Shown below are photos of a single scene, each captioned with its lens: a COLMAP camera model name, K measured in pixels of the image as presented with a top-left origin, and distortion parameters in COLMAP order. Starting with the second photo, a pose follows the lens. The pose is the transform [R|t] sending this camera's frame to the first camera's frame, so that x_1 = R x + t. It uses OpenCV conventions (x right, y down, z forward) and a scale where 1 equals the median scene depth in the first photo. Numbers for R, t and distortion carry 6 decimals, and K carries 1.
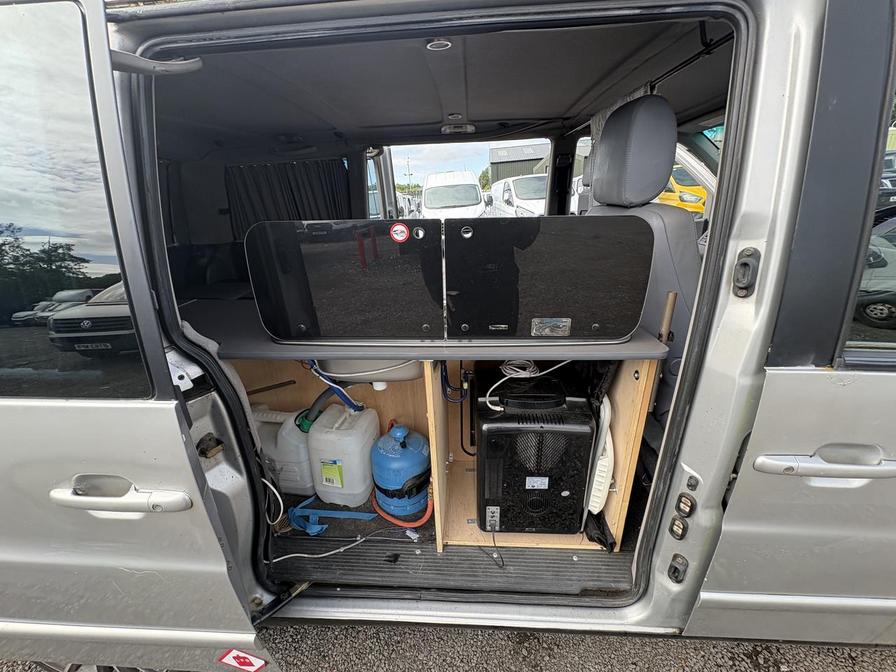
lens RADIAL K [[358.1, 0, 449.7], [0, 358.1, 331.4], [0, 0, 1]] dist [0.000002, 0.000318]
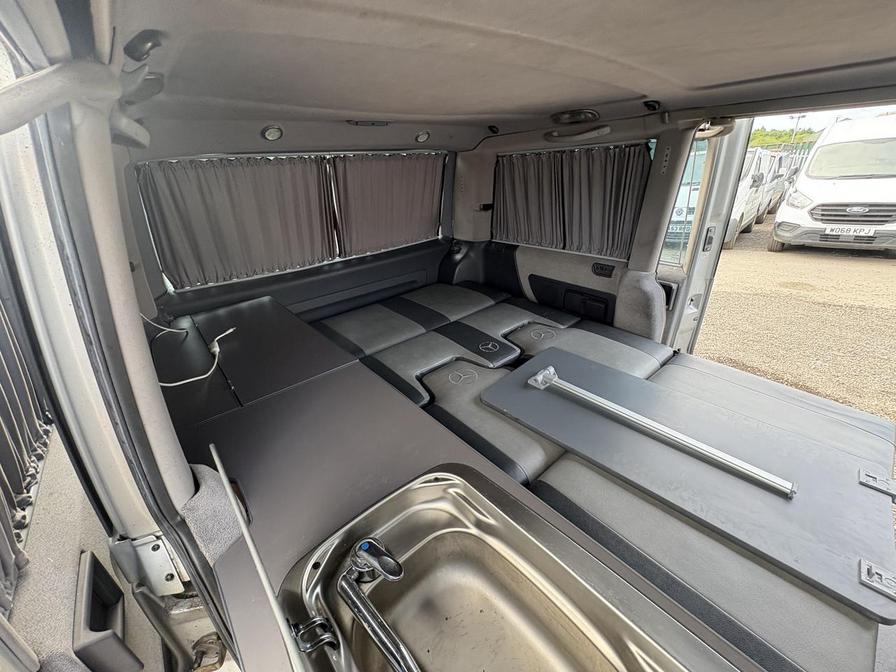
lens RADIAL K [[358.1, 0, 444.2], [0, 358.1, 333.9], [0, 0, 1]] dist [0.000002, 0.000318]
pose [[0.690745, 0.323666, -0.646616, -0.038752], [-0.248884, 0.946010, 0.207658, -0.215676], [0.678917, 0.017494, 0.734007, 0.318847]]
